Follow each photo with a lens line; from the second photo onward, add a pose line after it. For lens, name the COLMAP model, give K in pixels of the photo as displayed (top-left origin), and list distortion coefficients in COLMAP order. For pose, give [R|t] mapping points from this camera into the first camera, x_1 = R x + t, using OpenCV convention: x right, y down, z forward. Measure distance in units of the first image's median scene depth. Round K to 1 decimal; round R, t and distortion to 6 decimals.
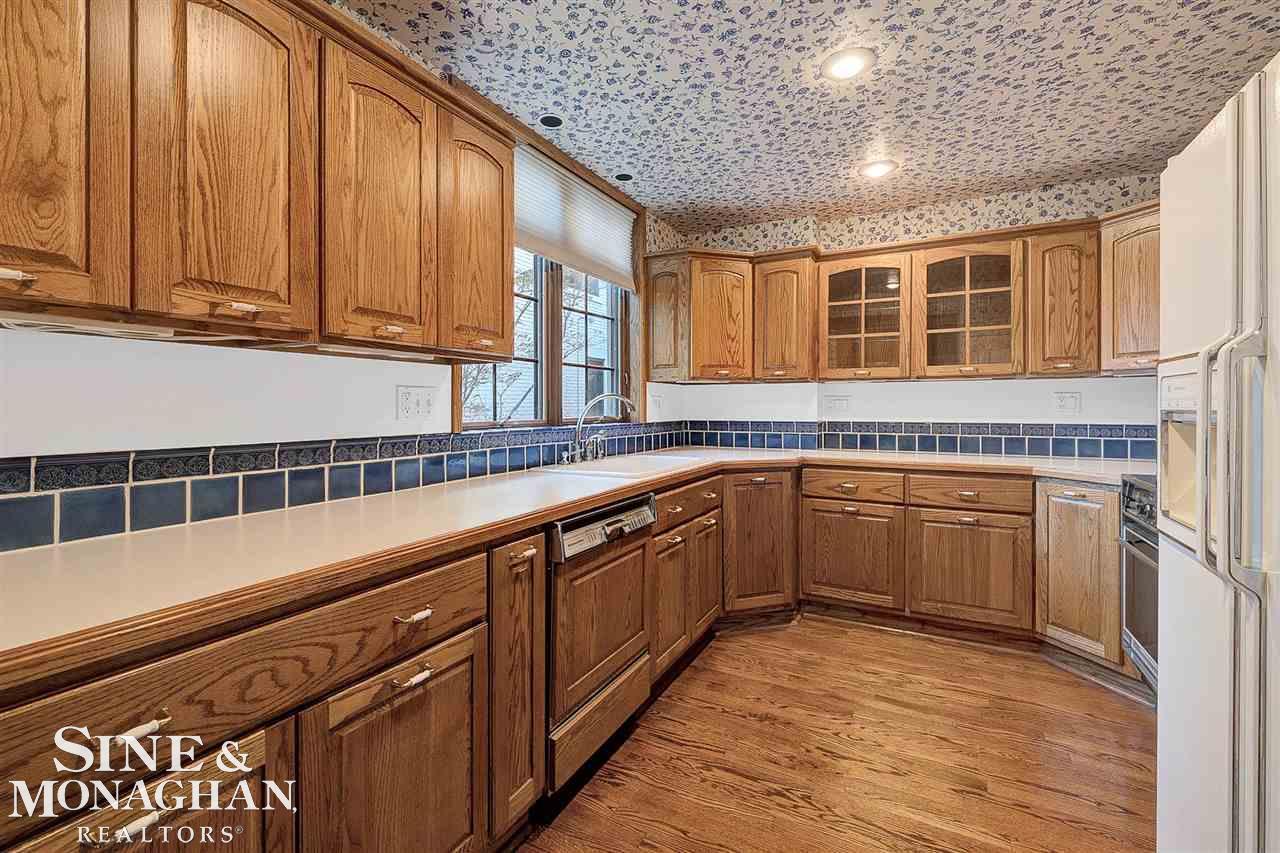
lens RADIAL K [[541.6, 0, 641.8], [0, 541.6, 422.3], [0, 0, 1]] dist [0.014220, -0.008604]
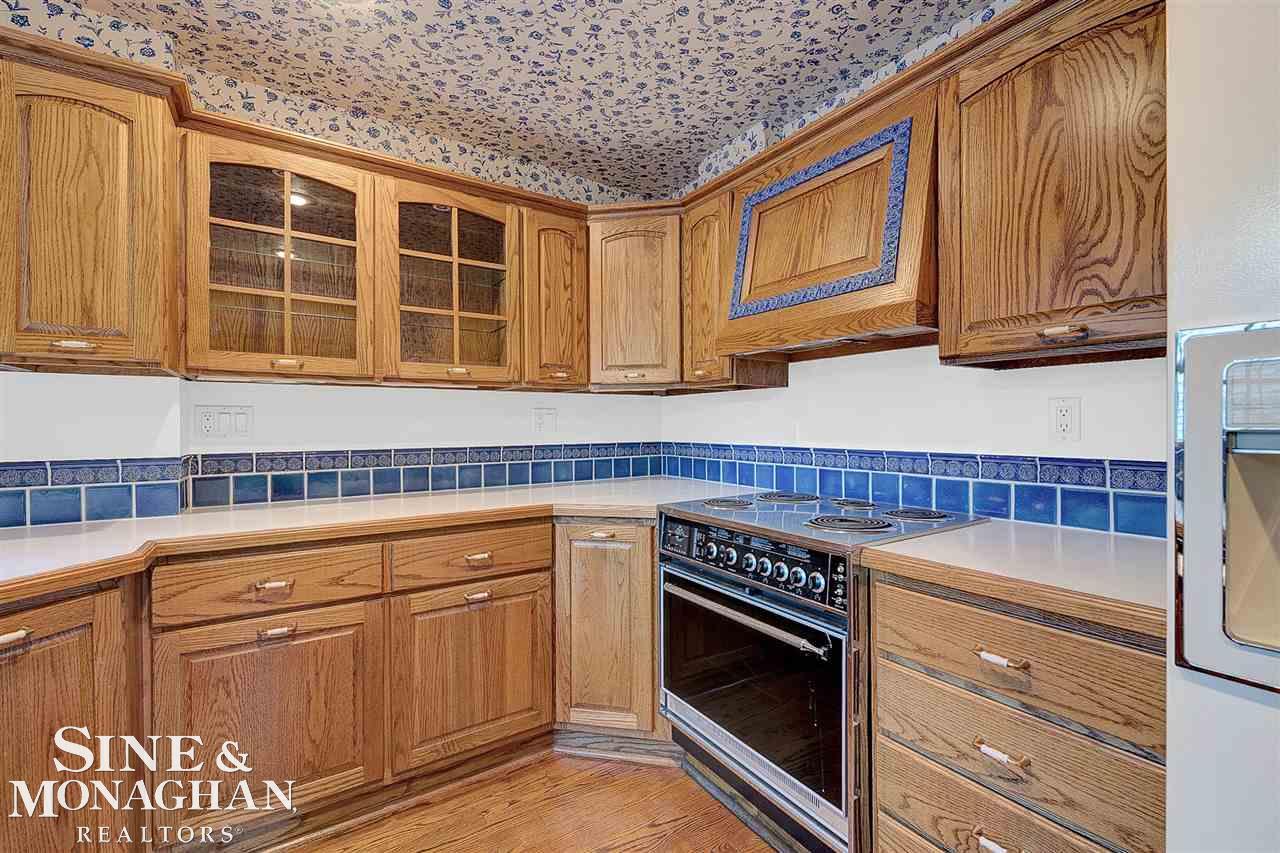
lens RADIAL K [[541.6, 0, 641.8], [0, 541.6, 422.3], [0, 0, 1]] dist [0.014220, -0.008604]
pose [[0.475309, 0.001156, 0.879818, 0.104936], [0.029343, 0.999422, -0.017165, -0.014039], [-0.879329, 0.033975, 0.475000, 0.472448]]
